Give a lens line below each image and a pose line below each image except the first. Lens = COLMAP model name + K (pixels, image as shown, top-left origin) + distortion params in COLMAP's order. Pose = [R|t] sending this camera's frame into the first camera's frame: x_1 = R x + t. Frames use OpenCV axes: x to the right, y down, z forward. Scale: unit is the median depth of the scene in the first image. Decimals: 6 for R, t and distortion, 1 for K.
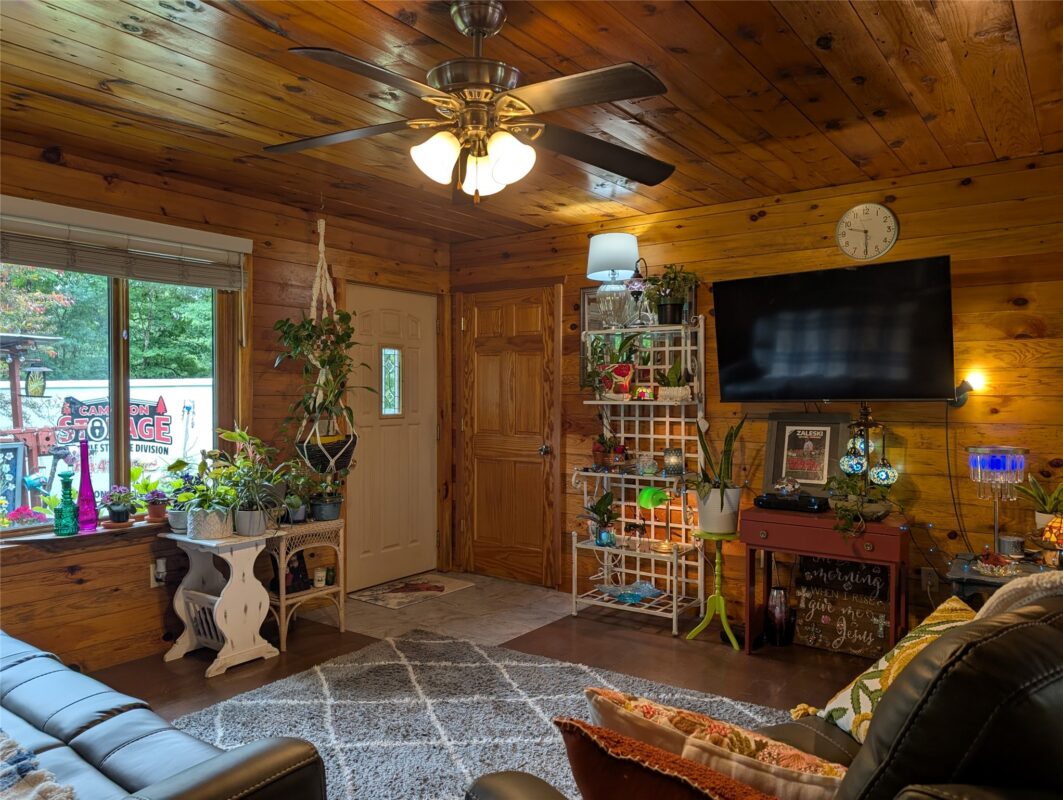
lens RADIAL K [[758.8, 0, 542.3], [0, 758.8, 396.8], [0, 0, 1]] dist [0.033077, -0.028829]
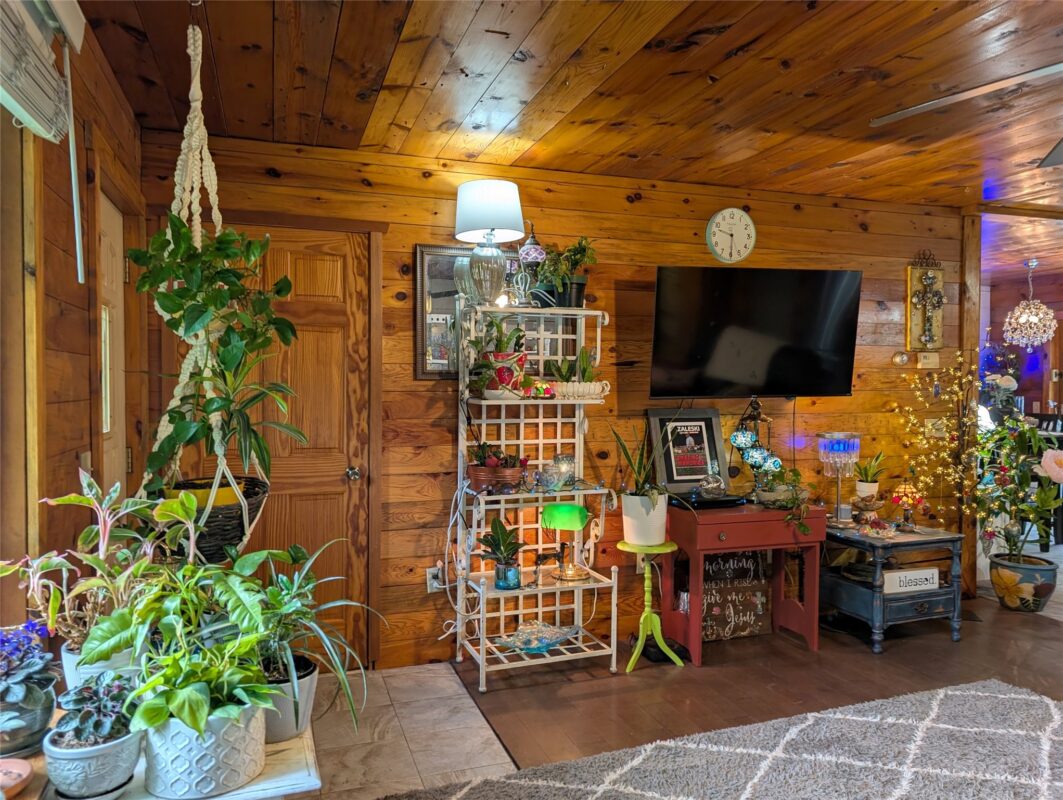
lens RADIAL K [[758.8, 0, 534.7], [0, 758.8, 403.8], [0, 0, 1]] dist [0.033077, -0.028829]
pose [[0.585216, -0.016896, 0.810701, -0.557532], [0.006967, 0.999851, 0.015808, -0.001952], [-0.810847, -0.003603, 0.585247, 0.568510]]
